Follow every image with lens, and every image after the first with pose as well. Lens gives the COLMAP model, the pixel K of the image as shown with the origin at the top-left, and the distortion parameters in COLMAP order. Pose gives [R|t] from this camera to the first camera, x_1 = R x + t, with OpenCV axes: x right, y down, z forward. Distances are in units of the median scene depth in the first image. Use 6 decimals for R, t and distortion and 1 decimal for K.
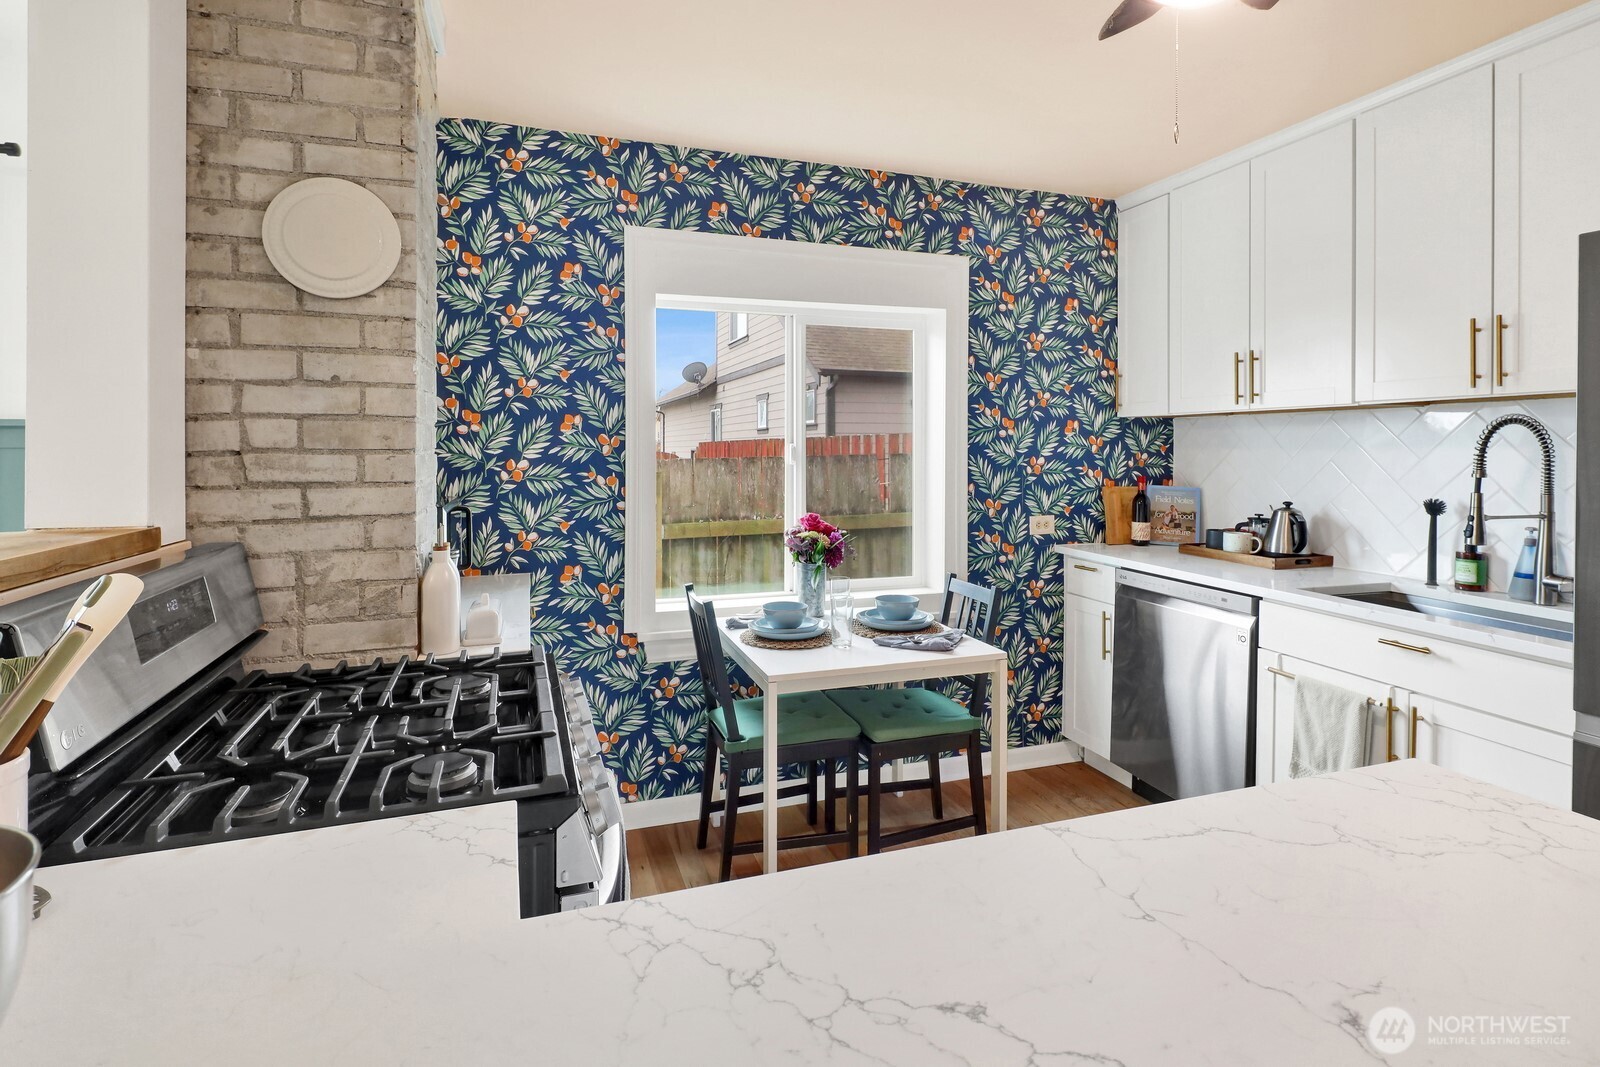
lens RADIAL K [[792.9, 0, 771.9], [0, 792.9, 454.4], [0, 0, 1]] dist [0.010695, -0.000003]
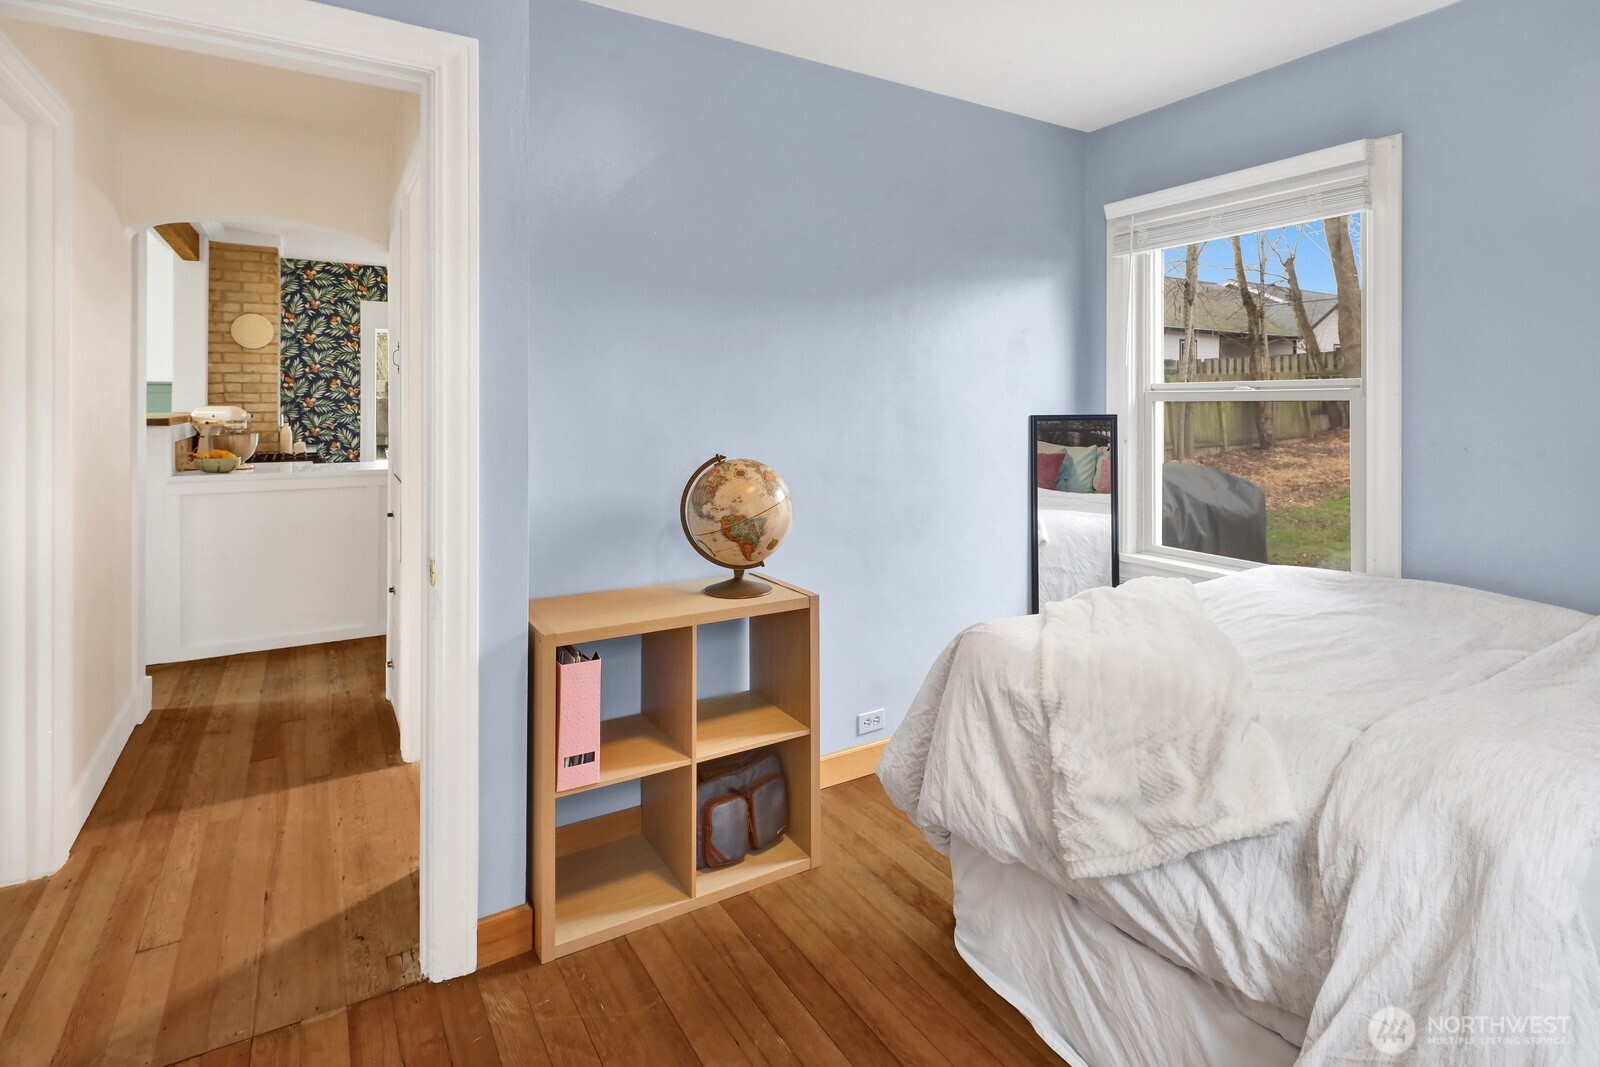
lens RADIAL K [[802.9, 0, 794.0], [0, 802.9, 403.6], [0, 0, 1]] dist [-0.001629, -0.000266]
pose [[0.972010, 0.001592, 0.234934, 0.506917], [-0.001105, 0.999997, -0.002205, 0.026115], [-0.234936, 0.001884, 0.972009, -1.626876]]
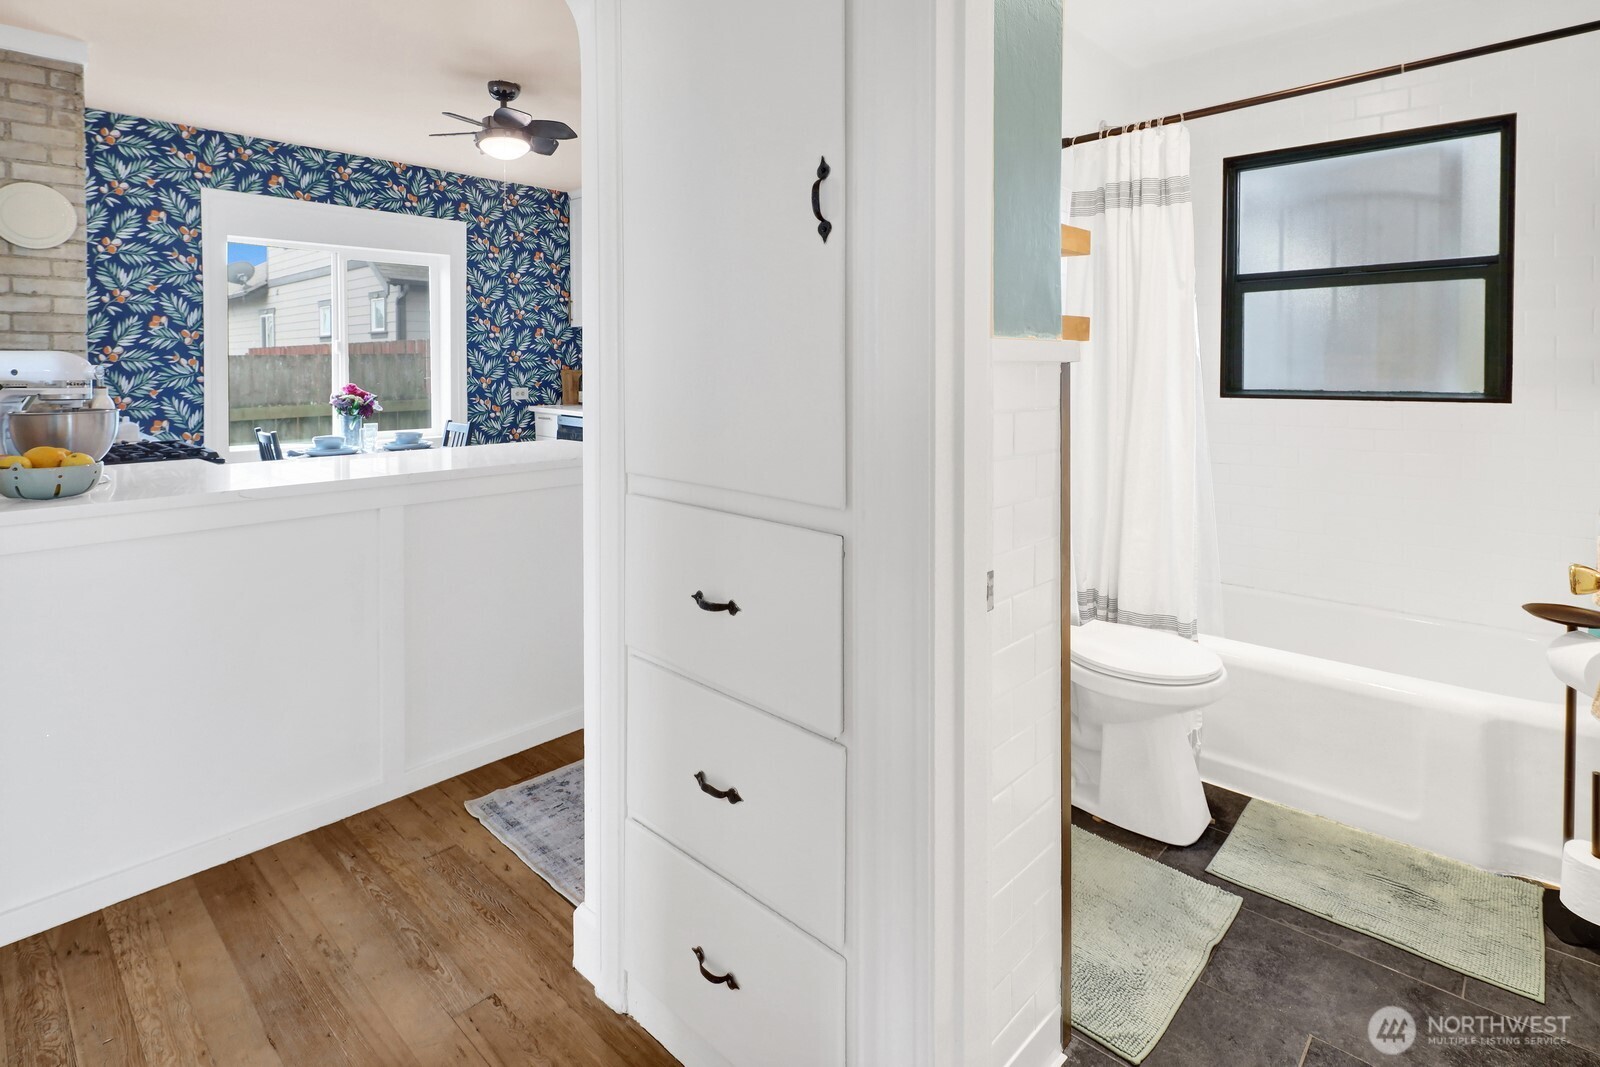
lens RADIAL K [[815.5, 0, 805.0], [0, 815.5, 380.8], [0, 0, 1]] dist [-0.002731, -0.003052]
pose [[0.870218, -0.010614, 0.492553, 0.039484], [0.003227, 0.999869, 0.015846, 0.046543], [-0.492657, -0.012200, 0.870138, -0.834562]]
